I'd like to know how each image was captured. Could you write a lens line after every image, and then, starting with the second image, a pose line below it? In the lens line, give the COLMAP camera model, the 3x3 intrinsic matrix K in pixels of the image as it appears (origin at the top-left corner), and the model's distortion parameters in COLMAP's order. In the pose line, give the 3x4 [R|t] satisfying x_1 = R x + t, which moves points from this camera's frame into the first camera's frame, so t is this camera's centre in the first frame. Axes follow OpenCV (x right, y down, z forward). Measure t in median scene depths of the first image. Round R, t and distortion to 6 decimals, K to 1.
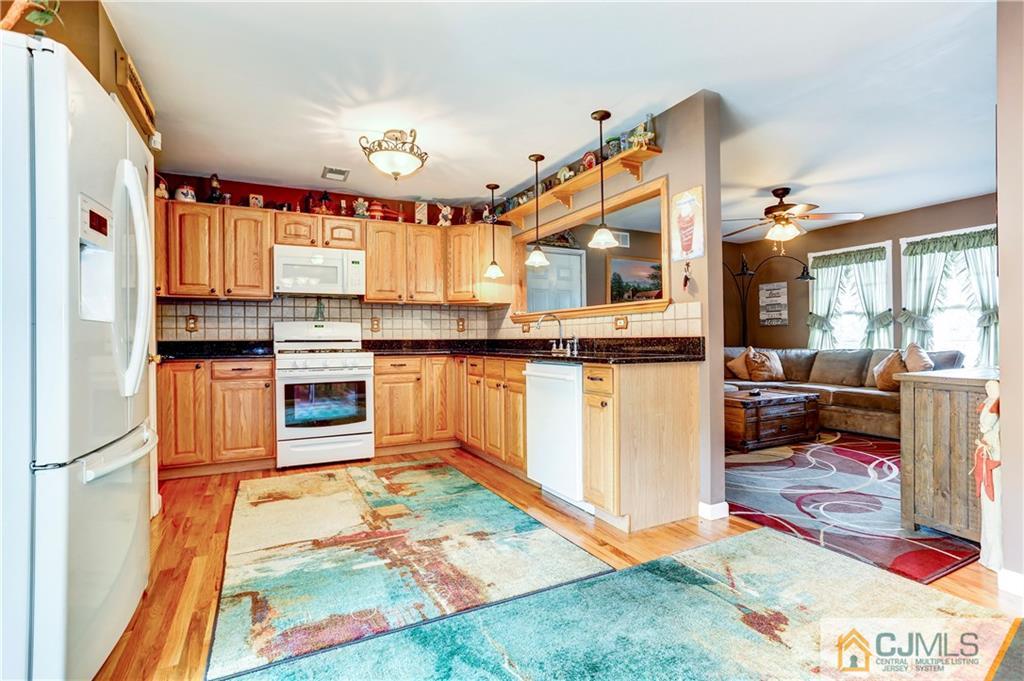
lens RADIAL K [[506.6, 0, 512.0], [0, 506.6, 340.5], [0, 0, 1]] dist [-0.022309, 0.000104]
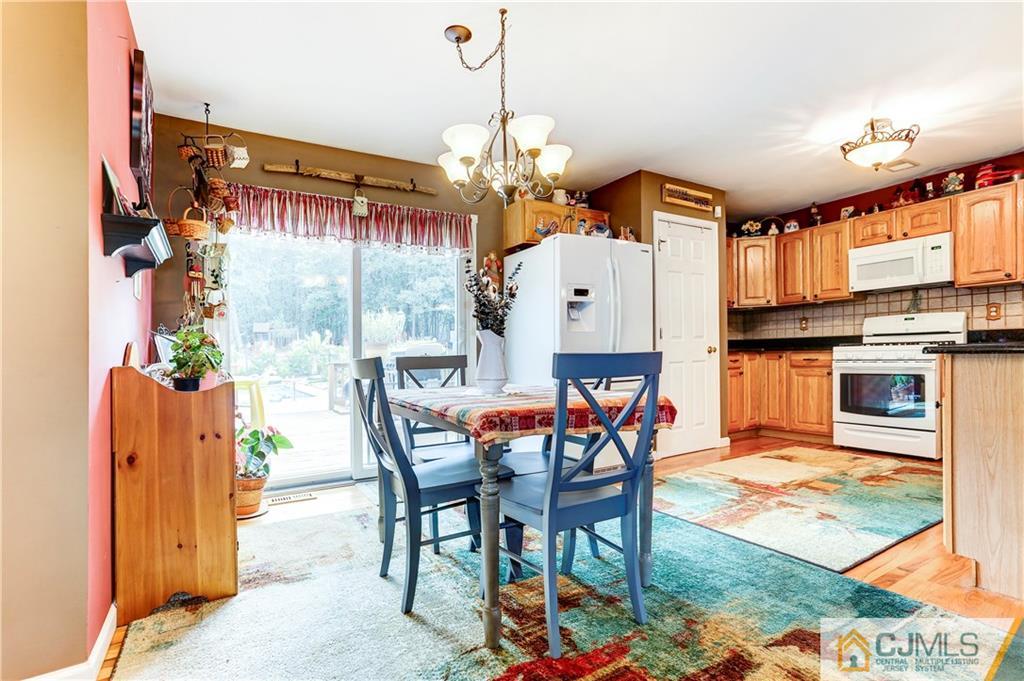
lens RADIAL K [[506.6, 0, 512.0], [0, 506.6, 340.5], [0, 0, 1]] dist [-0.022309, 0.000104]
pose [[0.036603, -0.020659, -0.999116, 0.659622], [0.023807, 0.999521, -0.019796, 0.017175], [0.999046, -0.023061, 0.037077, 0.218533]]
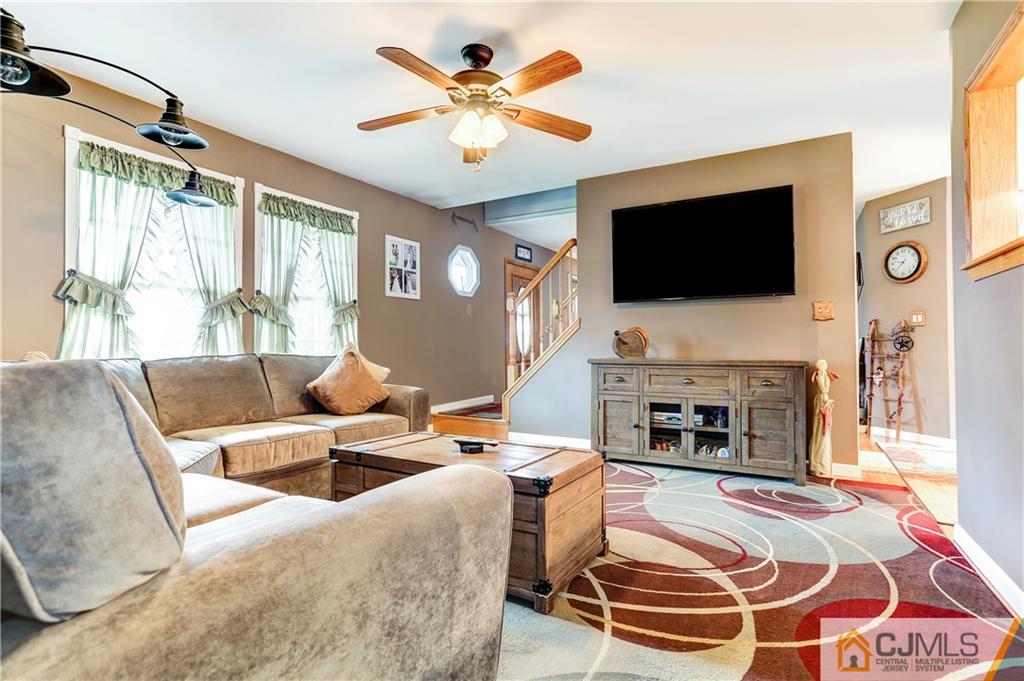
lens RADIAL K [[491.7, 0, 512.0], [0, 491.7, 340.5], [0, 0, 1]] dist [-0.001822, -0.000182]
pose [[-0.537532, 0.021205, 0.842977, 0.100761], [0.009338, 0.999772, -0.019195, 0.022838], [-0.843191, -0.002446, -0.537608, 1.562821]]
